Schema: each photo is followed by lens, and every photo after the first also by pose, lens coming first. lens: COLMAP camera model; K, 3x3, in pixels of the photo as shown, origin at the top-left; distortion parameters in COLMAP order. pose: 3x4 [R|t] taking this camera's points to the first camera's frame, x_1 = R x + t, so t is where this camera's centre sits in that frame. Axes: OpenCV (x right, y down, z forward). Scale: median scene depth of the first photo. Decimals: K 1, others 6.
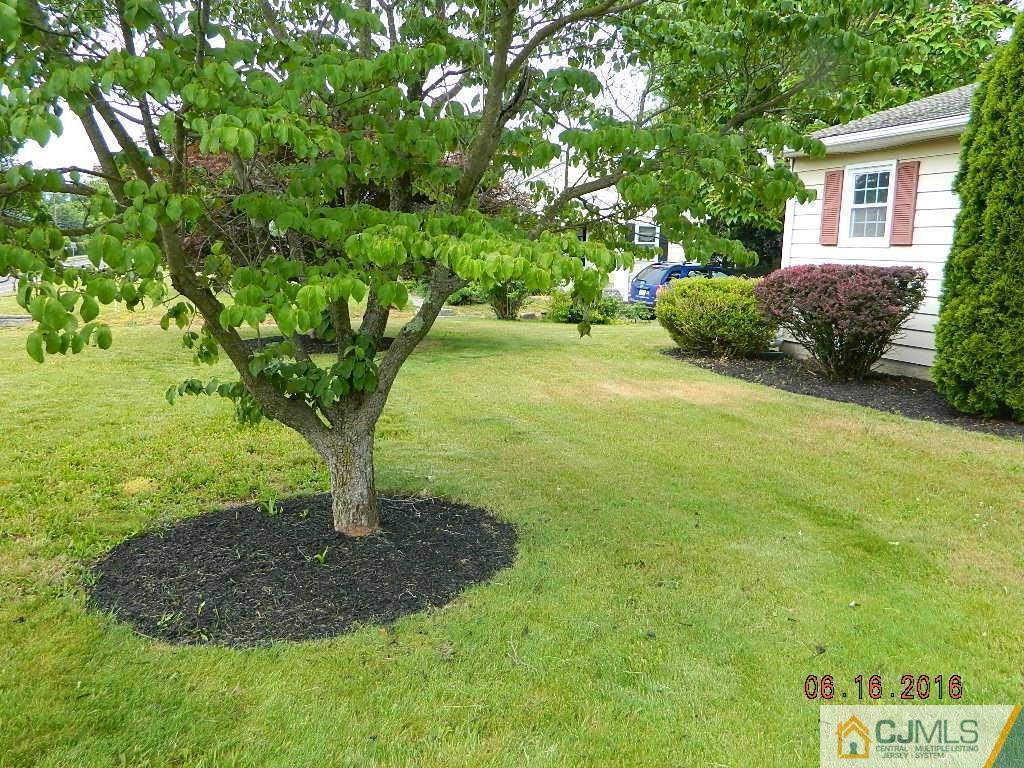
lens RADIAL K [[826.2, 0, 509.7], [0, 826.2, 377.7], [0, 0, 1]] dist [0.003027, -0.011544]
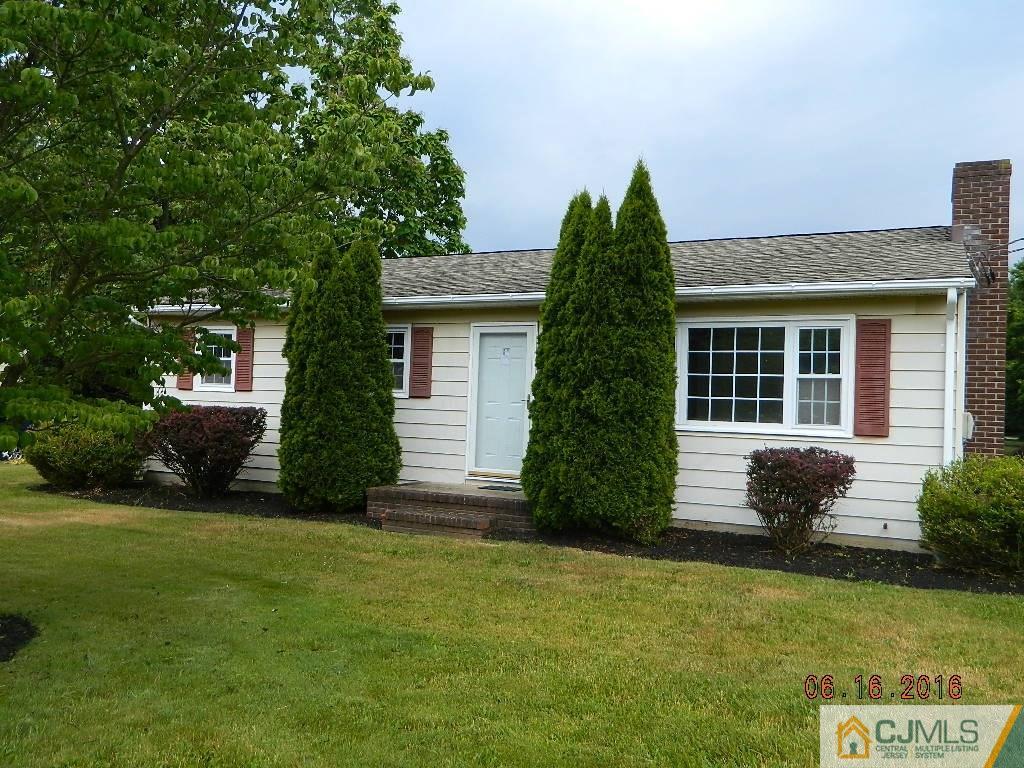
lens RADIAL K [[826.2, 0, 511.4], [0, 826.2, 381.3], [0, 0, 1]] dist [0.003027, -0.011544]
pose [[0.704445, 0.014358, 0.709614, -0.200458], [0.096593, 0.988554, -0.115892, 0.022252], [-0.703155, 0.150183, 0.694995, -0.265816]]
